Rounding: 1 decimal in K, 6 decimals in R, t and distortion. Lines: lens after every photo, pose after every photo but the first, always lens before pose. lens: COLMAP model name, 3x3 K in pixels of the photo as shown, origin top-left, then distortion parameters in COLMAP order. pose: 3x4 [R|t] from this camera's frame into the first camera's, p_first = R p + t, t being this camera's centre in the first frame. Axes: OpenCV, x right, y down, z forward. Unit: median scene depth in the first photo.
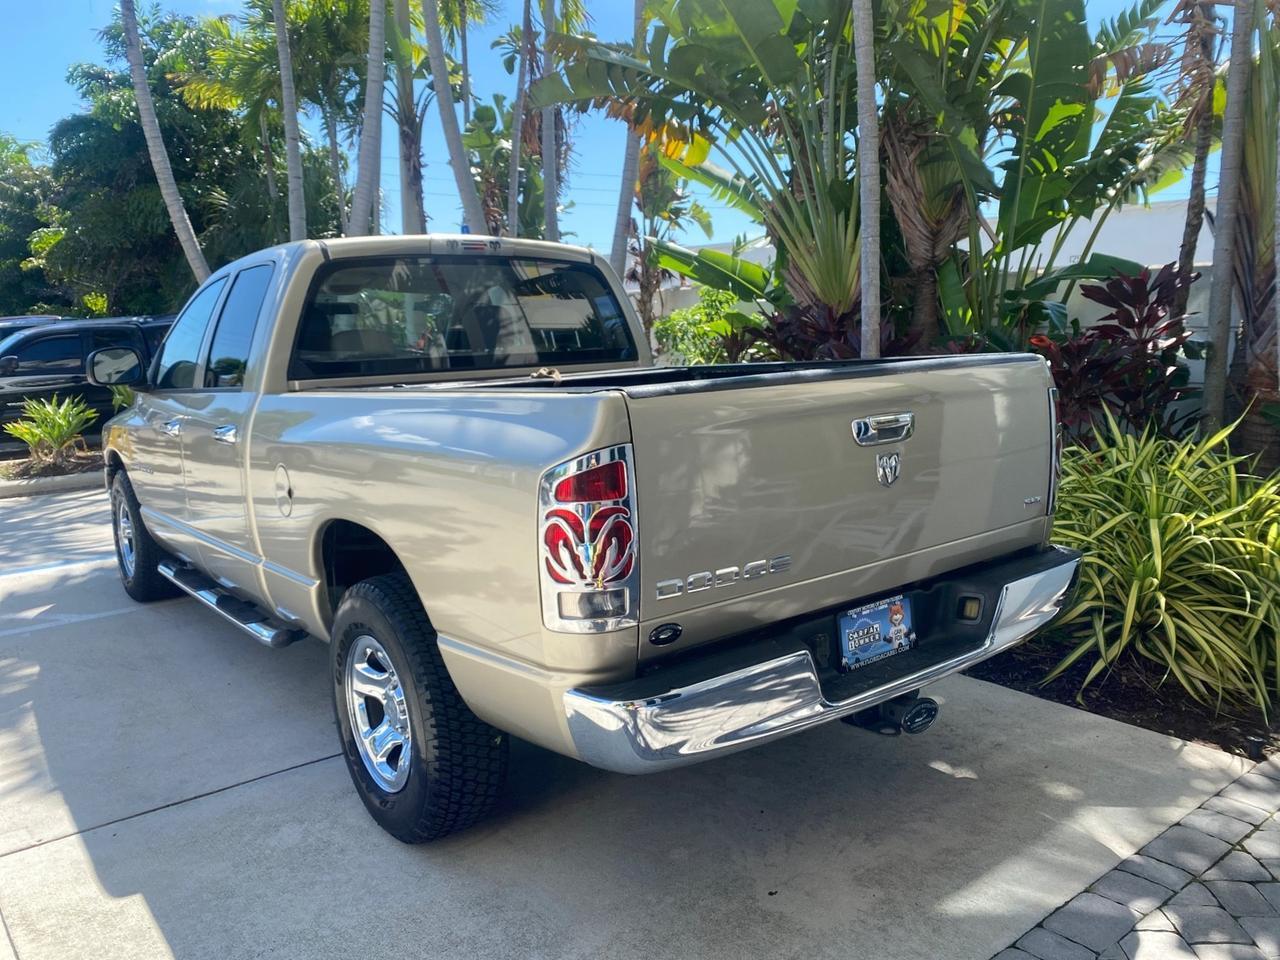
lens RADIAL K [[989.9, 0, 642.6], [0, 989.9, 482.3], [0, 0, 1]] dist [0.016564, -0.017811]
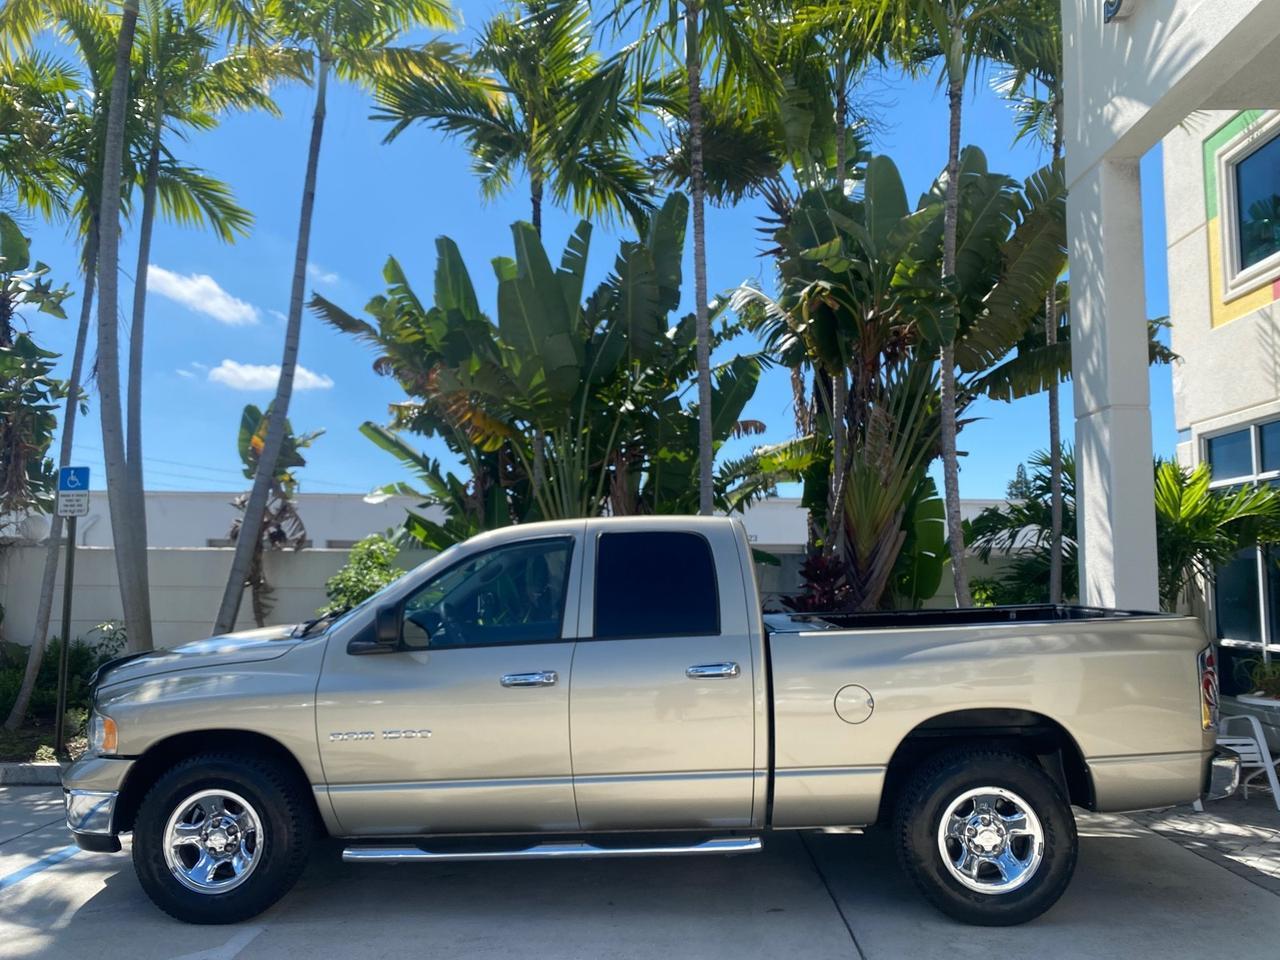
lens RADIAL K [[989.9, 0, 644.0], [0, 989.9, 484.3], [0, 0, 1]] dist [0.016564, -0.017811]
pose [[0.635559, 0.096390, 0.766012, -1.499252], [0.107368, 0.971500, -0.211331, -0.026857], [-0.764550, 0.216559, 0.607096, 0.300564]]
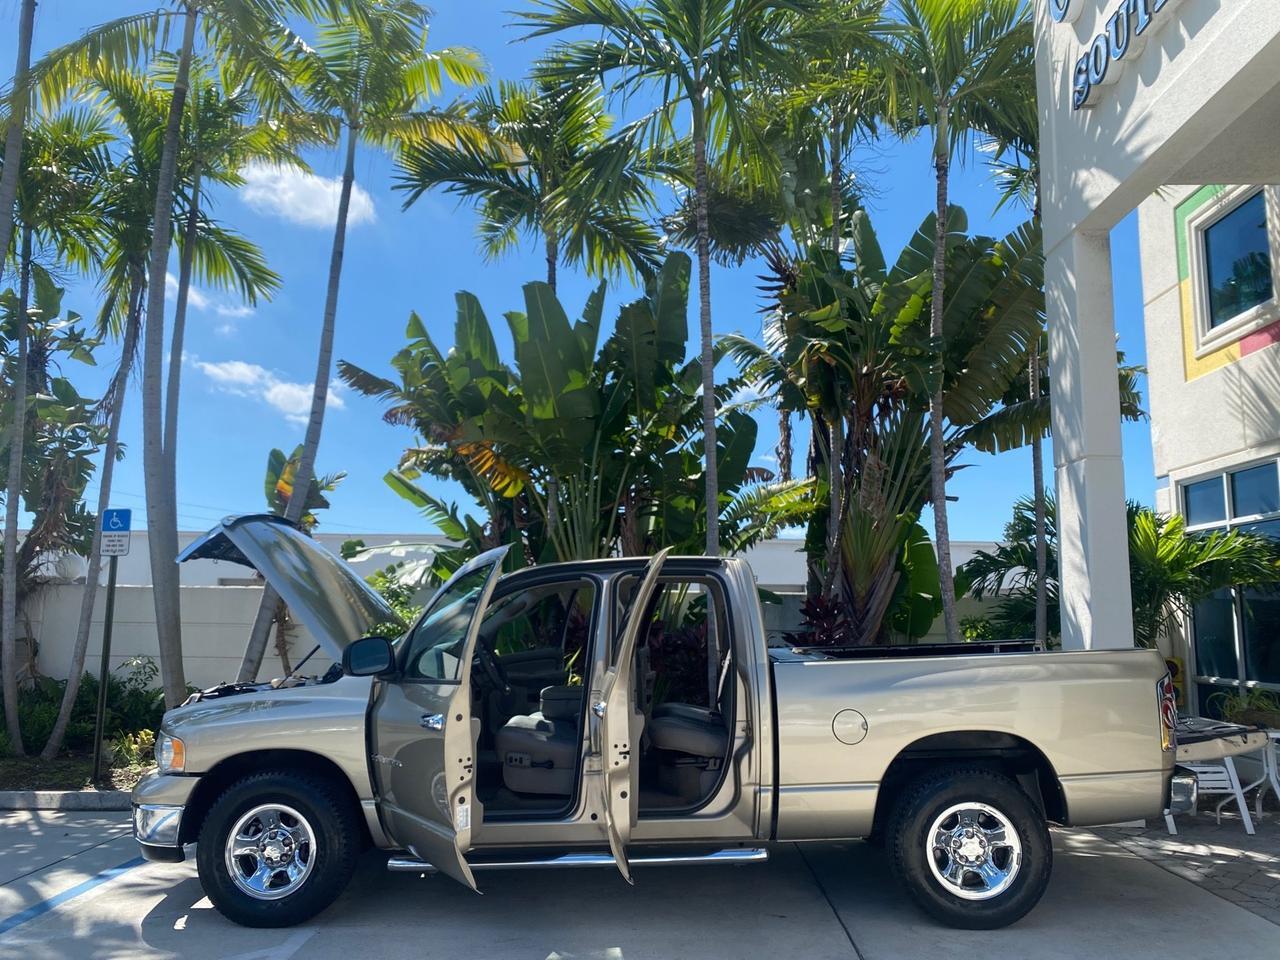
lens RADIAL K [[989.9, 0, 648.0], [0, 989.9, 478.5], [0, 0, 1]] dist [0.016564, -0.017811]
pose [[0.631350, 0.134312, 0.763778, -1.636960], [0.105475, 0.960863, -0.256157, -0.001469], [-0.768292, 0.242284, 0.592475, 0.224982]]
